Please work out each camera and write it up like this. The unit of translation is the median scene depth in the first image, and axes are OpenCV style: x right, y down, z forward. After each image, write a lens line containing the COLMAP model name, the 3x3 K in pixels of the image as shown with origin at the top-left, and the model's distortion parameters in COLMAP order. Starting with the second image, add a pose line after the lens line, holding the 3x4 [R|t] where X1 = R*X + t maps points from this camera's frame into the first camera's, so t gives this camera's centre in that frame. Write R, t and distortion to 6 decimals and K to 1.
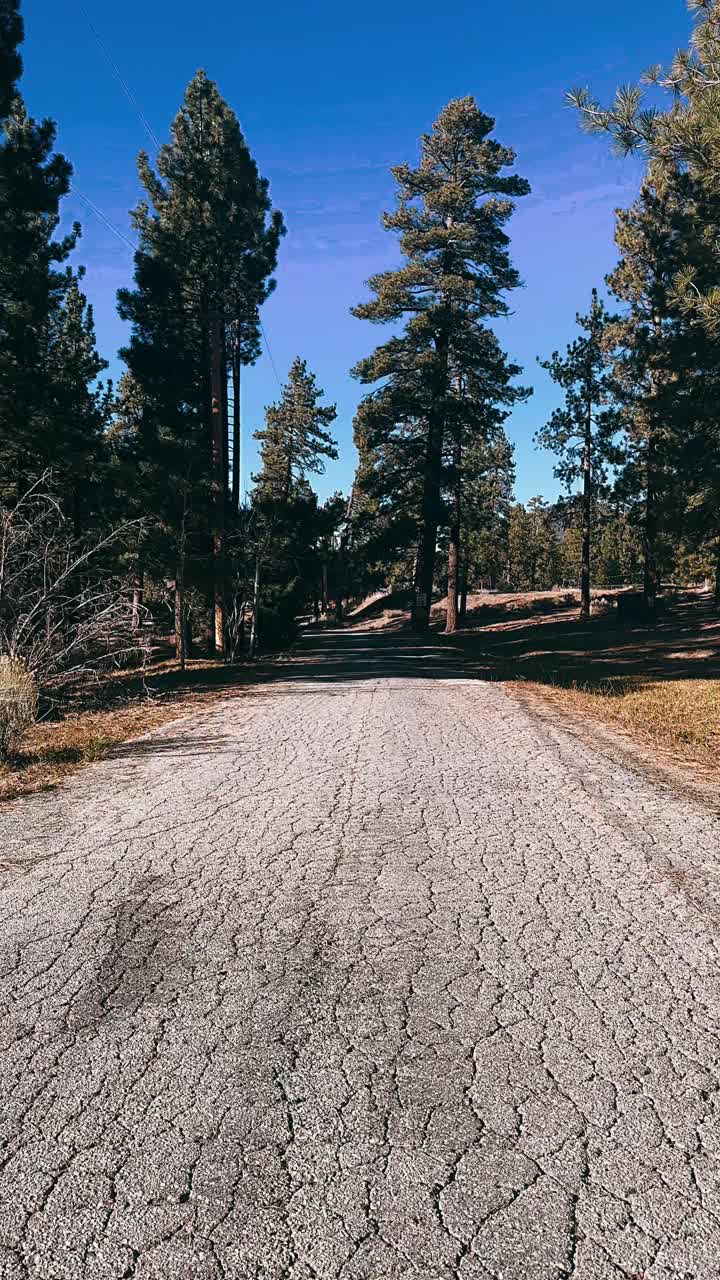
lens RADIAL K [[1053.9, 0, 360.0], [0, 1053.9, 640.0], [0, 0, 1]] dist [0.127603, 0.000290]
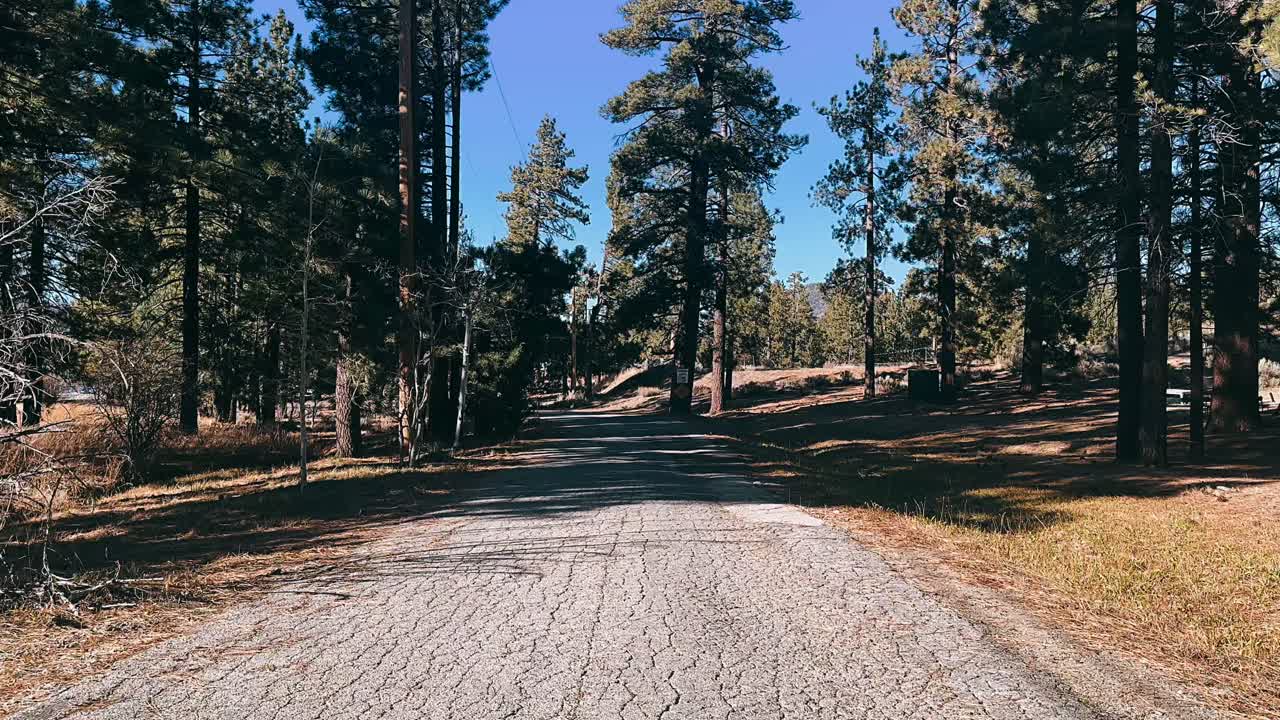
lens RADIAL K [[1053.9, 0, 640.0], [0, 1053.9, 360.0], [0, 0, 1]] dist [0.127603, 0.000290]
pose [[0.999722, 0.005098, 0.023024, 0.004021], [-0.003827, 0.998484, -0.054917, -0.003579], [-0.023269, 0.054813, 0.998225, 0.135059]]
